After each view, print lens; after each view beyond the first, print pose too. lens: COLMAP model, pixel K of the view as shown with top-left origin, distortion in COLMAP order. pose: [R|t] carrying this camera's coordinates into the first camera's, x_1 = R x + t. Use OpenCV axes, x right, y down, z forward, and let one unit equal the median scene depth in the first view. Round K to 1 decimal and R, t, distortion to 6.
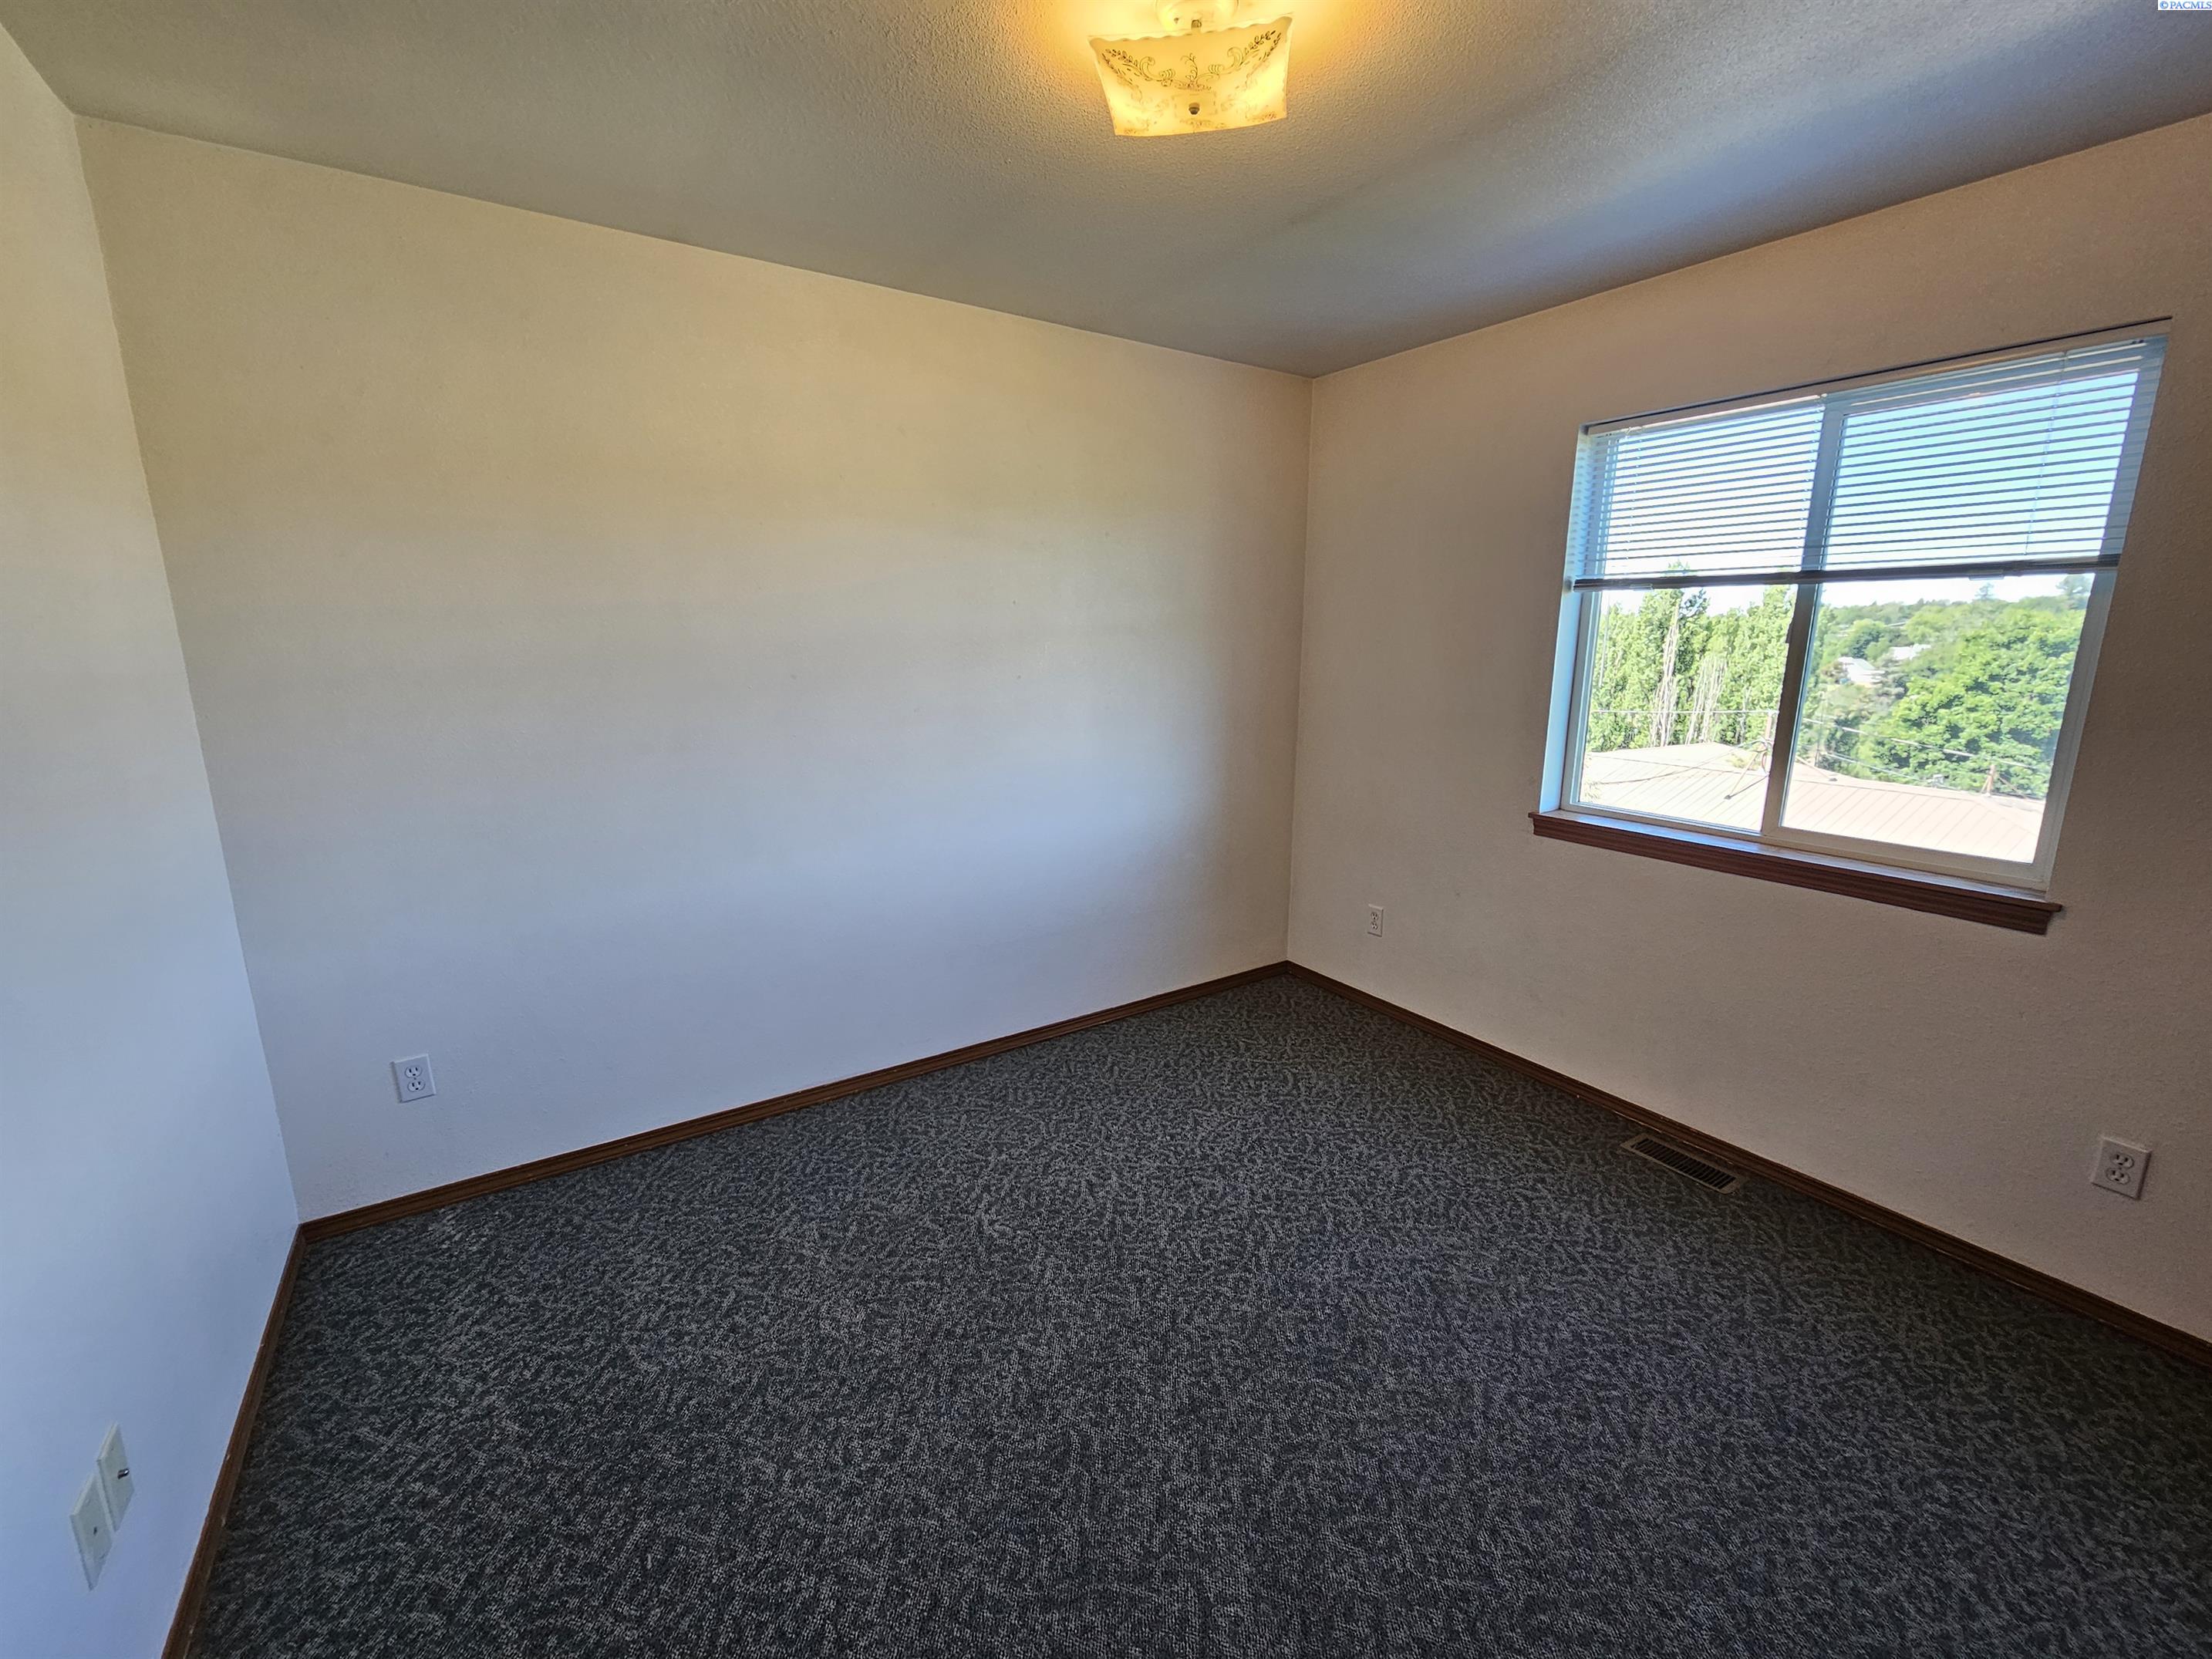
lens RADIAL K [[911.4, 0, 1119.1], [0, 911.4, 822.1], [0, 0, 1]] dist [-0.003919, 0.001912]
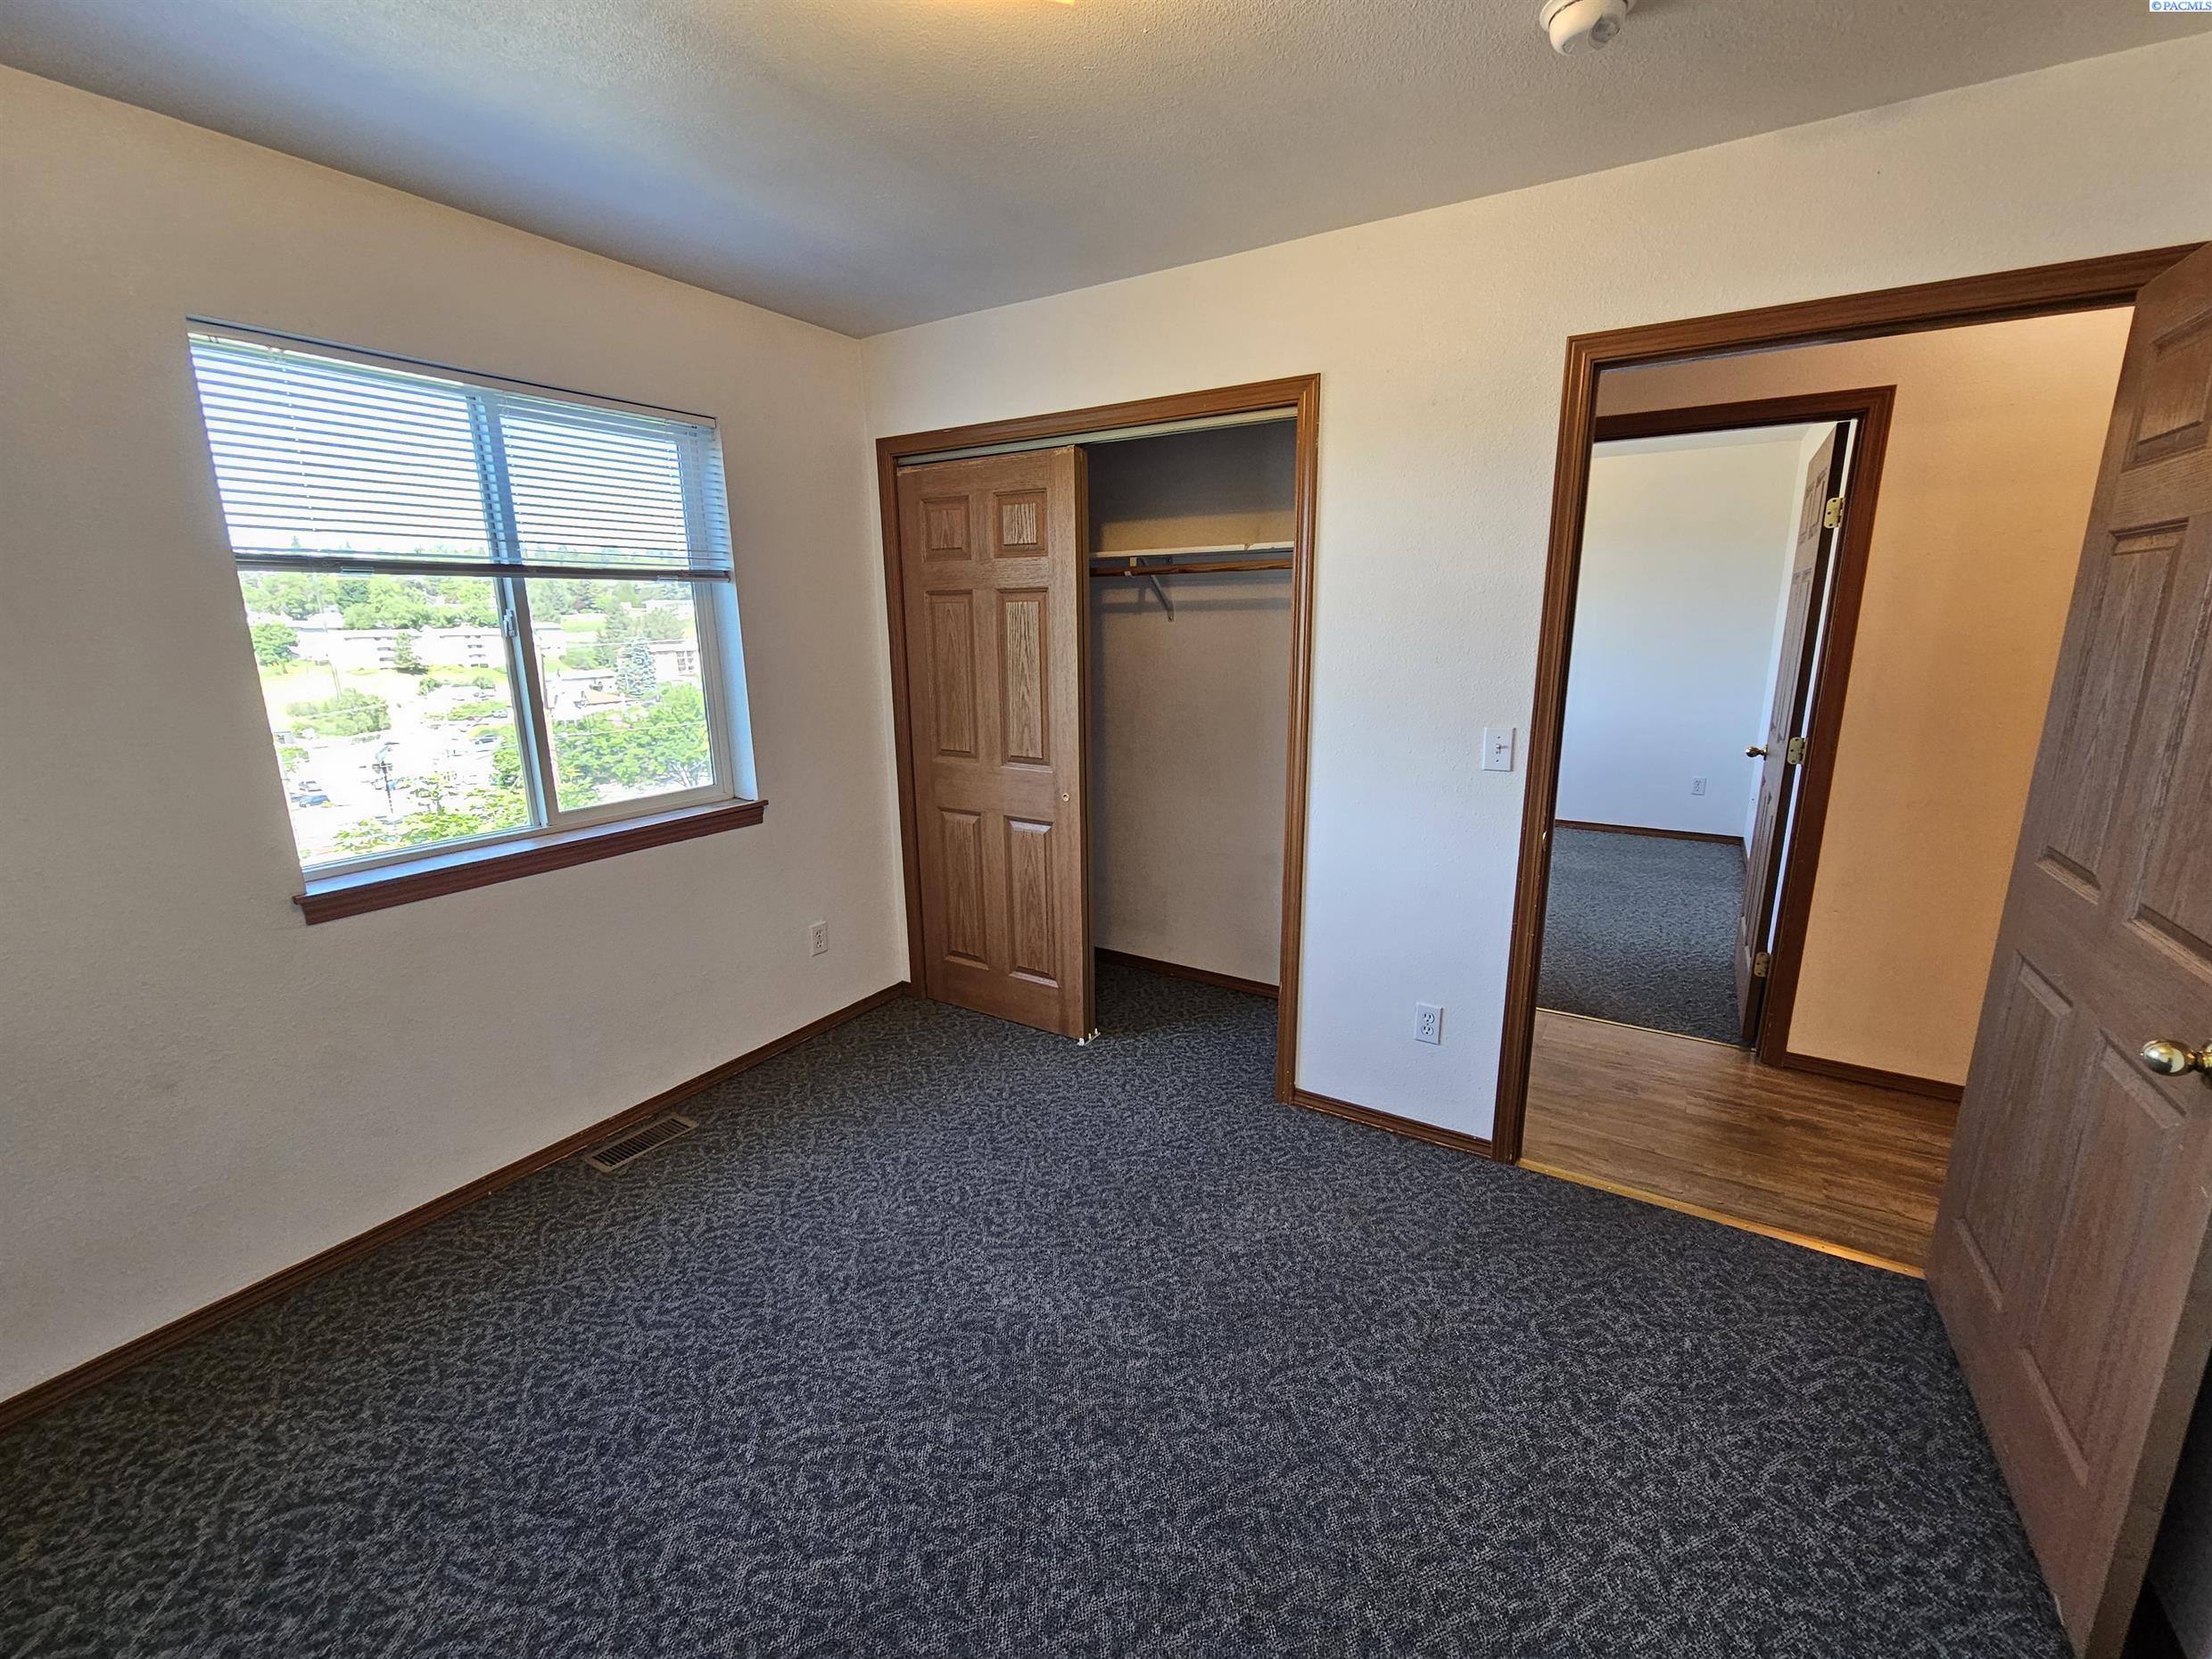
lens RADIAL K [[911.4, 0, 1104.3], [0, 911.4, 829.4], [0, 0, 1]] dist [-0.003919, 0.001912]
pose [[-0.405079, -0.209545, 0.889945, -0.613957], [0.193010, 0.931845, 0.307264, -0.240440], [-0.893677, 0.296234, -0.337026, 1.085990]]
